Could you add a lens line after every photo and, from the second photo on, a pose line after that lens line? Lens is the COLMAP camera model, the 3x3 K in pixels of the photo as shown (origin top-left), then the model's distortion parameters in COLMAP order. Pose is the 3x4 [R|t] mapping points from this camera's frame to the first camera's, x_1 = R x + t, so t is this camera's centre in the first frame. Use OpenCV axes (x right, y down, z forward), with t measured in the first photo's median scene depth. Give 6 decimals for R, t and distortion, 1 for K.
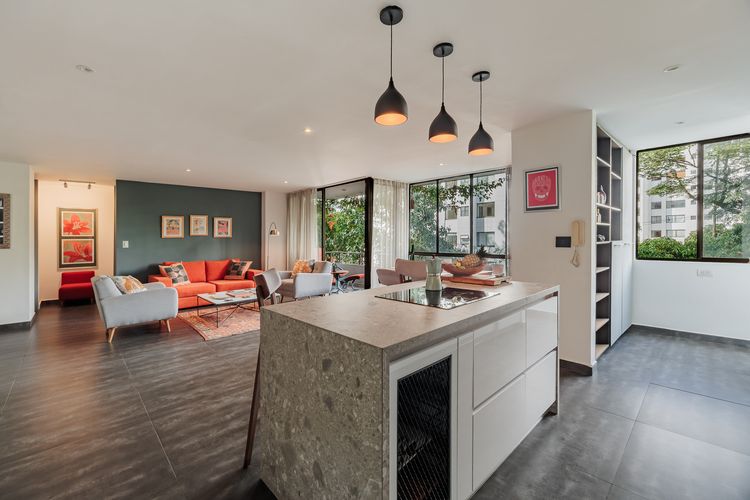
lens RADIAL K [[312.2, 0, 362.4], [0, 312.2, 233.3], [0, 0, 1]] dist [-0.008787, 0.000256]
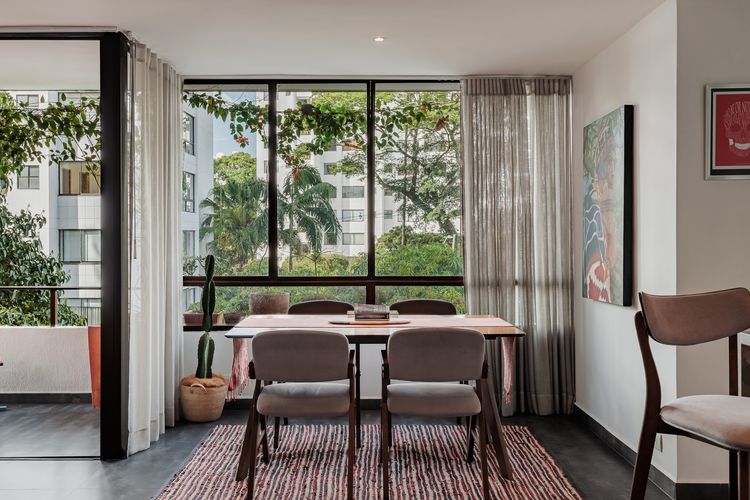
lens RADIAL K [[711.0, 0, 360.3], [0, 711.0, 243.0], [0, 0, 1]] dist [0.026085, 0.000000]
pose [[0.690725, 0.007017, 0.723083, -0.295617], [-0.016123, 0.999854, 0.005699, 0.014772], [-0.722938, -0.015594, 0.690737, 0.329971]]
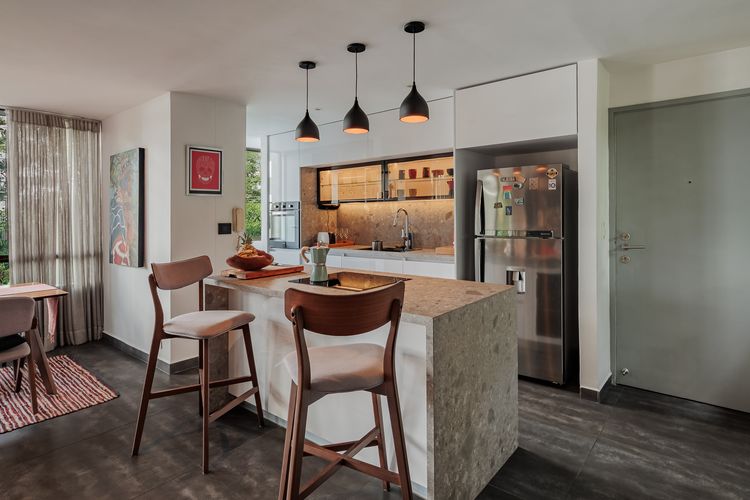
lens RADIAL K [[412.5, 0, 385.7], [0, 412.5, 212.1], [0, 0, 1]] dist [0.002312, -0.002553]
pose [[-0.136765, 0.021161, 0.990377, -0.334370], [-0.005553, 0.999740, -0.022127, 0.000633], [-0.990588, -0.008526, -0.136612, 0.318439]]
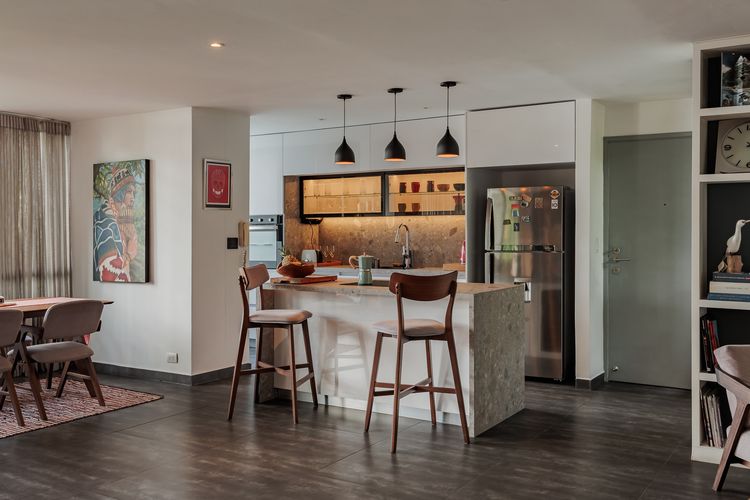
lens RADIAL K [[711.0, 0, 376.3], [0, 711.0, 227.4], [0, 0, 1]] dist [0.026085, 0.000000]
pose [[-0.245229, 0.019738, 0.969264, -0.745416], [-0.010482, 0.999680, -0.023010, 0.011299], [-0.969408, -0.015803, -0.244944, 0.522034]]
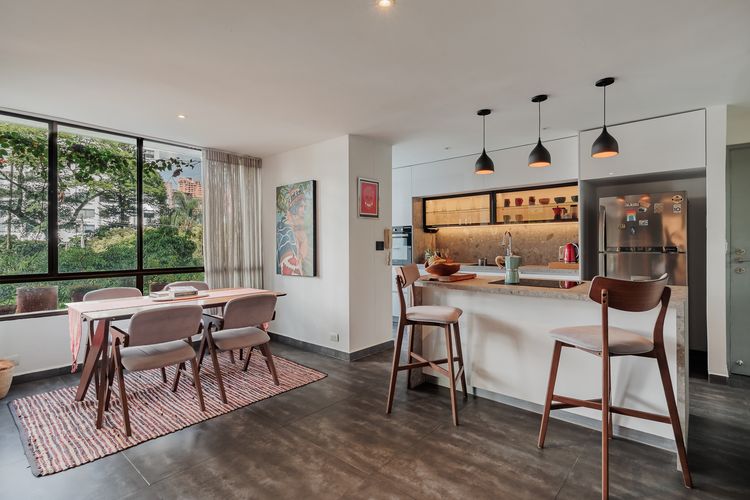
lens RADIAL K [[368.2, 0, 379.3], [0, 368.2, 244.6], [0, 0, 1]] dist [-0.003801, -0.000031]
pose [[-0.097454, 0.011337, 0.995175, -0.362350], [-0.010287, 0.999870, -0.012398, 0.018877], [-0.995187, -0.011446, -0.097325, 0.537145]]
